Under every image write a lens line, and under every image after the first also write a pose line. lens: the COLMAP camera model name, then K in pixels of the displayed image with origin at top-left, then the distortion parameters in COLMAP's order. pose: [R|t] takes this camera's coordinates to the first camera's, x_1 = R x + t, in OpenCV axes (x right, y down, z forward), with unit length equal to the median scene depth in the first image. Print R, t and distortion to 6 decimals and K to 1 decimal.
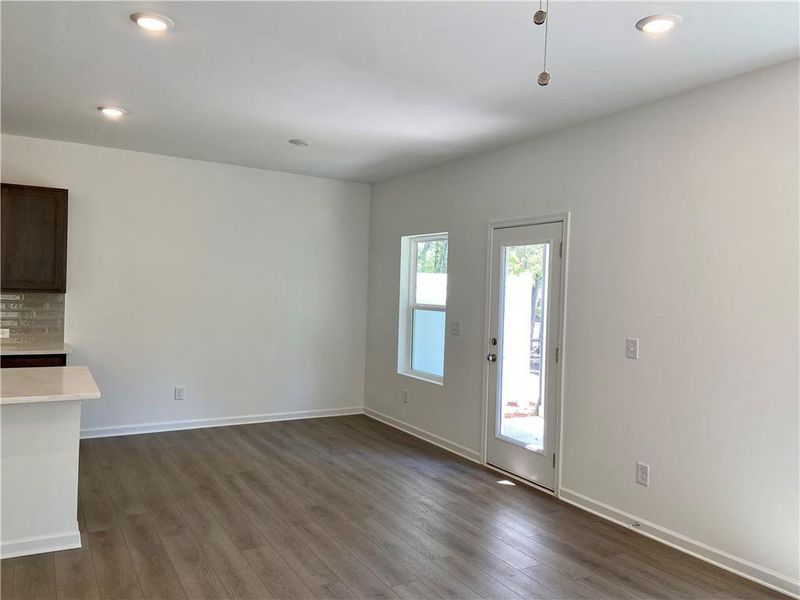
lens RADIAL K [[604.9, 0, 378.5], [0, 604.9, 287.7], [0, 0, 1]] dist [0.087383, -0.001276]
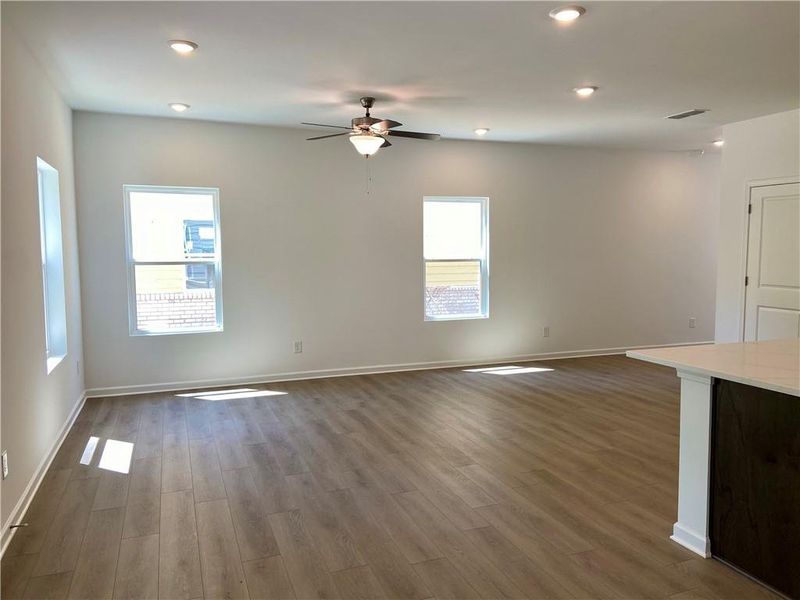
lens RADIAL K [[611.0, 0, 400.0], [0, 611.0, 300.0], [0, 0, 1]] dist [0.063764, -0.001528]
pose [[-0.989404, -0.037855, 0.140168, -0.182775], [-0.026314, 0.996177, 0.083296, 0.009323], [-0.142785, 0.078725, -0.986618, 1.713683]]
